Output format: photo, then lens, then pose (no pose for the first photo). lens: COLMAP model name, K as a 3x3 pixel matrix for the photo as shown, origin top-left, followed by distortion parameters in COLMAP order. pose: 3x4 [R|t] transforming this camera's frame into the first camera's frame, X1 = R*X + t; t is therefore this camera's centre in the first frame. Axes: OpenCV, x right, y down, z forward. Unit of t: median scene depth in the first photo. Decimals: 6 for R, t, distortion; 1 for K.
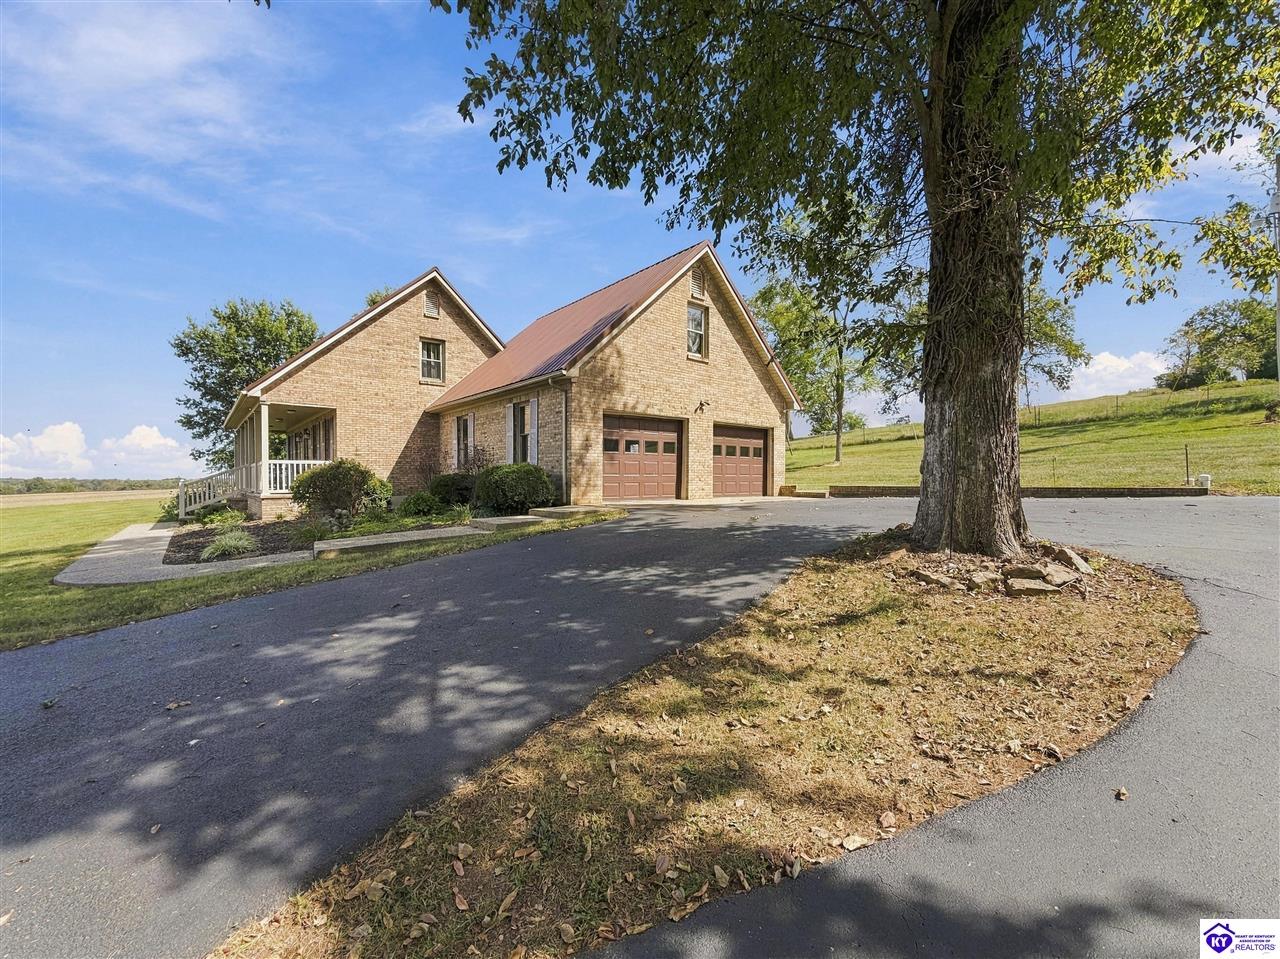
lens RADIAL K [[513.9, 0, 640.0], [0, 513.9, 479.5], [0, 0, 1]] dist [-0.000568, -0.000012]
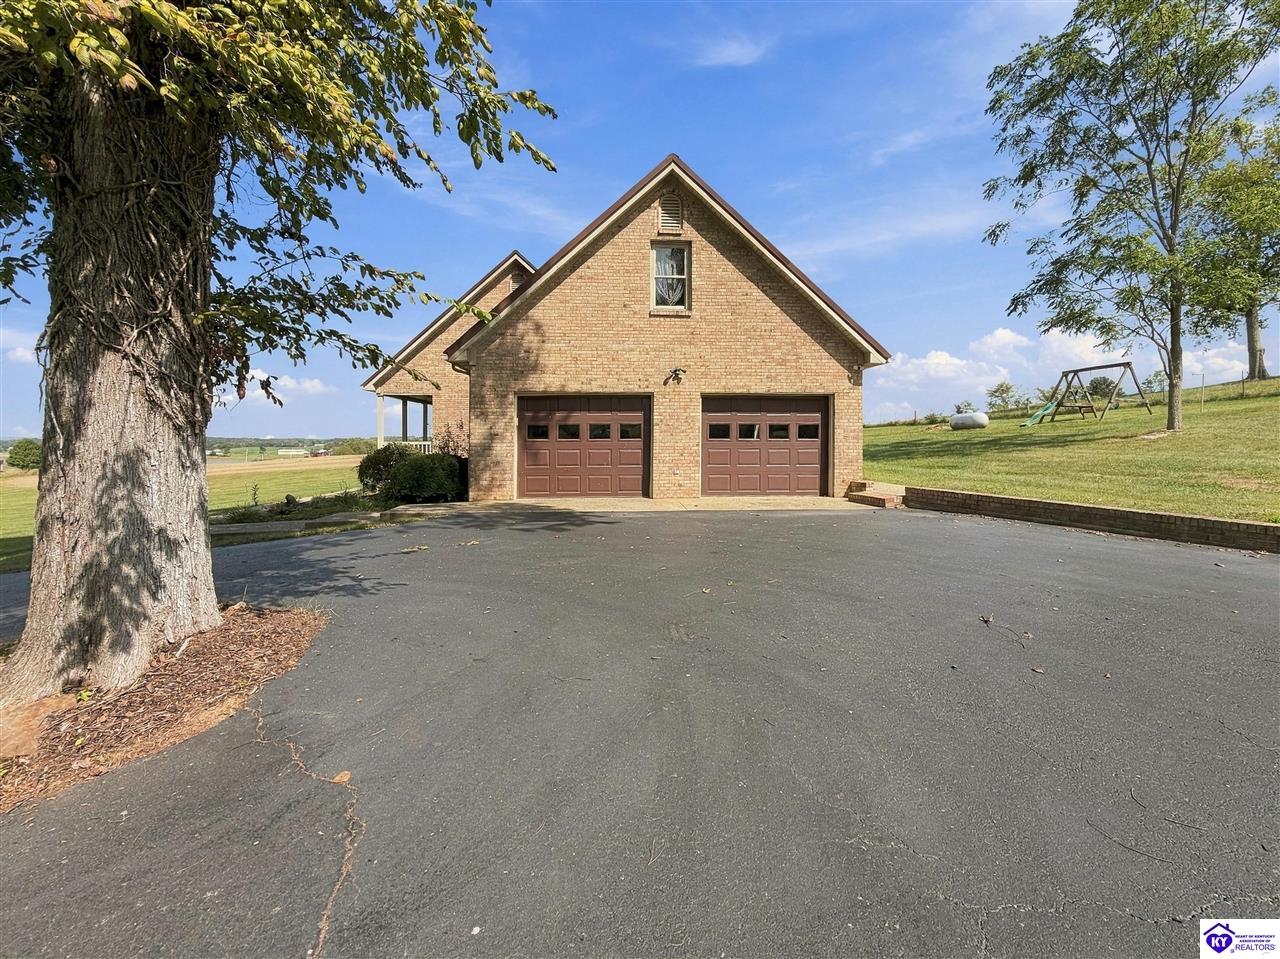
lens RADIAL K [[513.9, 0, 640.0], [0, 513.9, 479.5], [0, 0, 1]] dist [-0.000568, -0.000012]
pose [[0.817405, -0.005824, -0.576034, 0.504132], [0.011446, 0.999916, 0.006131, 0.006345], [0.575950, -0.011605, 0.817403, 0.342900]]
